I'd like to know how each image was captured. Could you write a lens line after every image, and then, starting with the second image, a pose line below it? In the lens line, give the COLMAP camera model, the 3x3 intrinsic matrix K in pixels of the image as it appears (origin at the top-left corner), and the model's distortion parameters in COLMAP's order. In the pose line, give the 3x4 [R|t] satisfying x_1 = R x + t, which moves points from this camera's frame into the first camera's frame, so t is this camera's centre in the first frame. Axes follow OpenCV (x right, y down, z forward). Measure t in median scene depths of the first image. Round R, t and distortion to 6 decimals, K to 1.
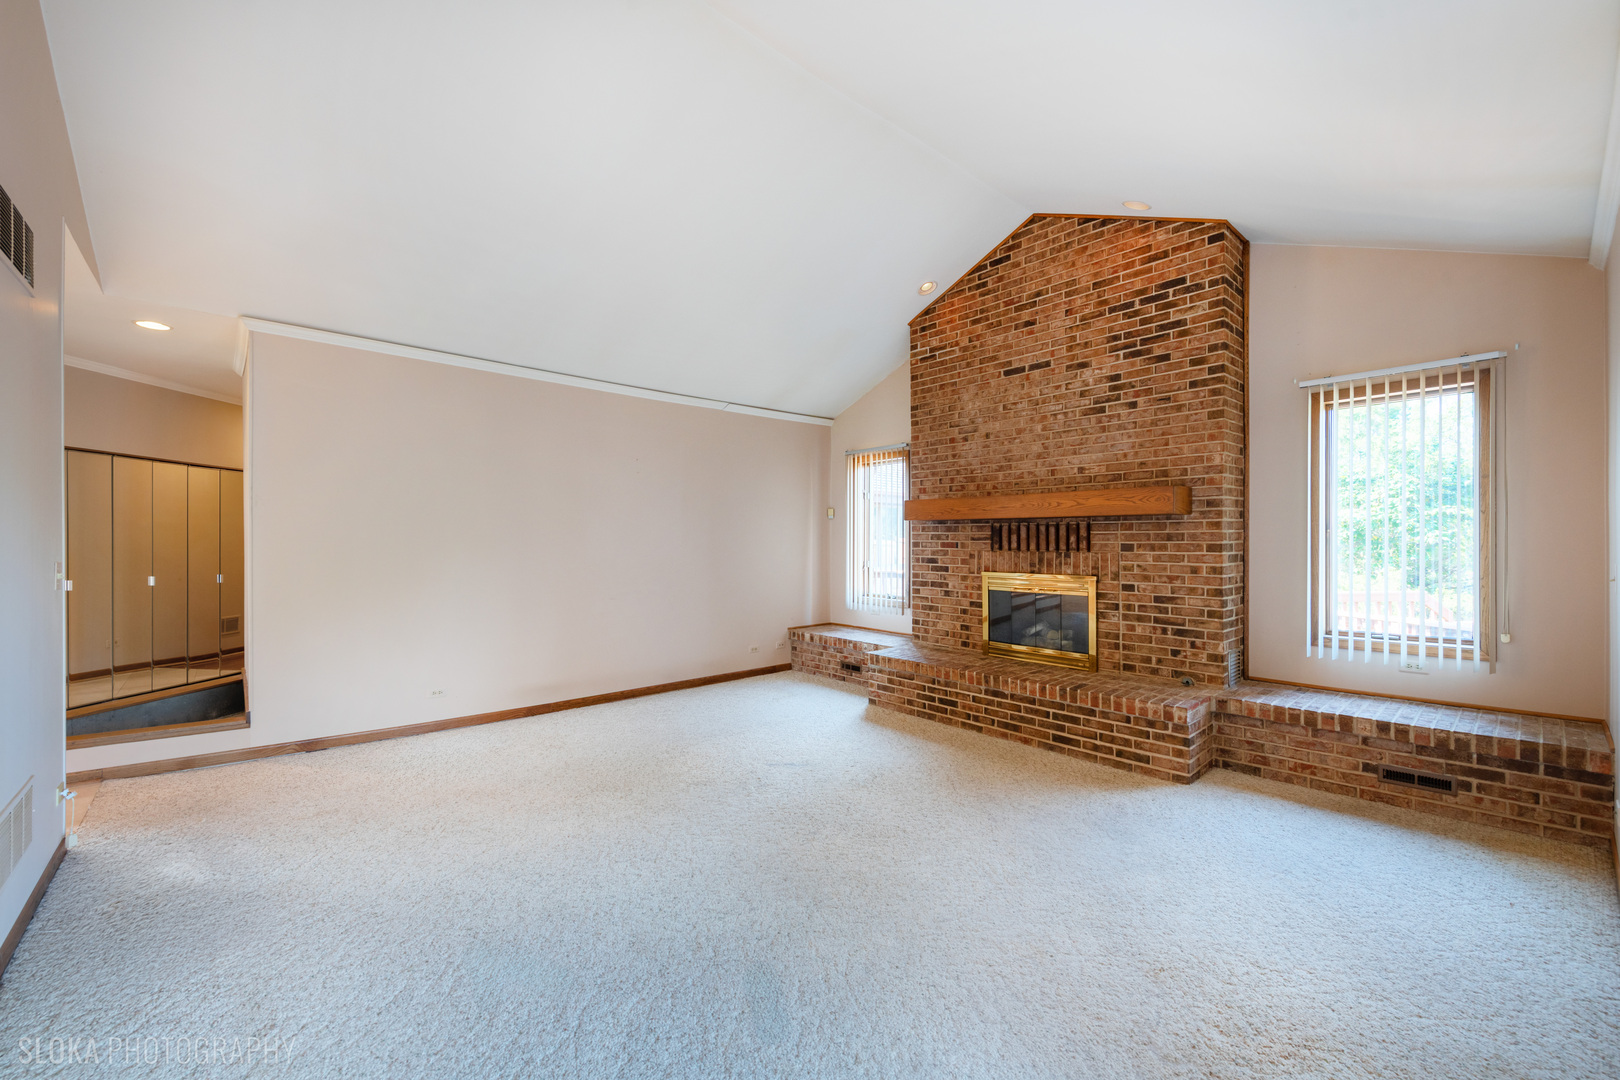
lens RADIAL K [[644.5, 0, 810.8], [0, 644.5, 538.8], [0, 0, 1]] dist [0.006692, -0.000271]
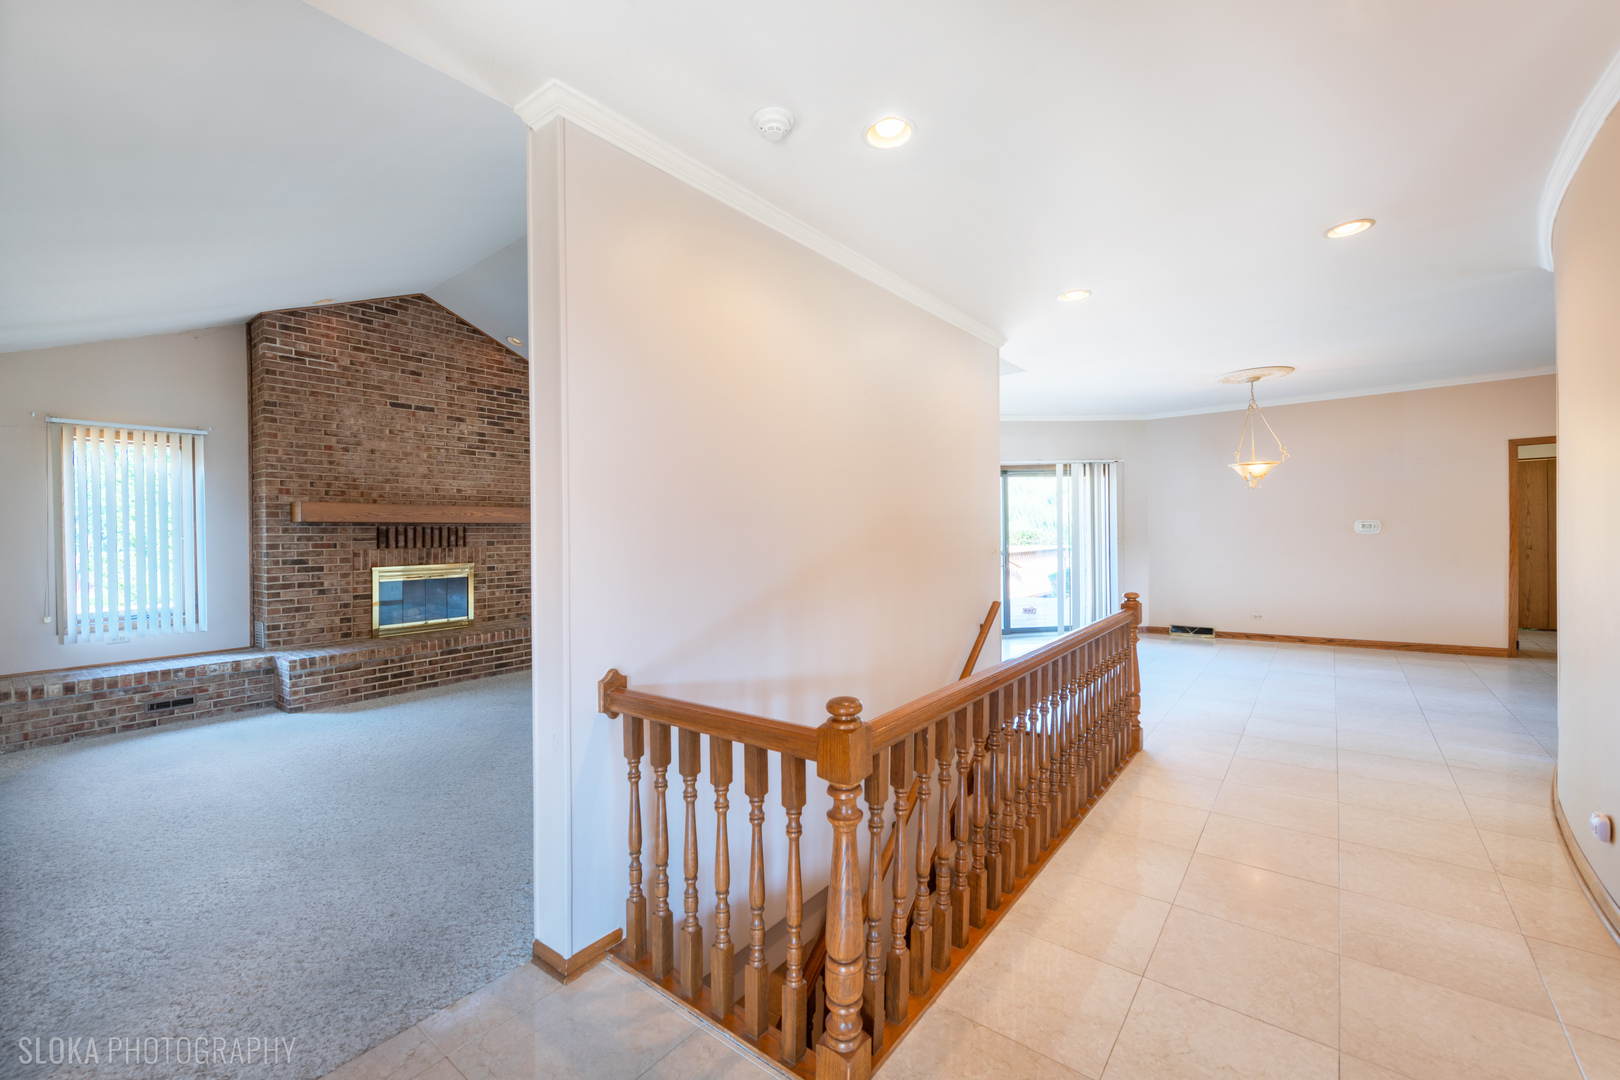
lens RADIAL K [[644.5, 0, 808.5], [0, 644.5, 539.2], [0, 0, 1]] dist [0.006692, -0.000271]
pose [[-0.185489, -0.003091, 0.982642, -1.100352], [0.016552, 0.999843, 0.006270, 0.005896], [-0.982507, 0.017427, -0.185409, 0.471611]]
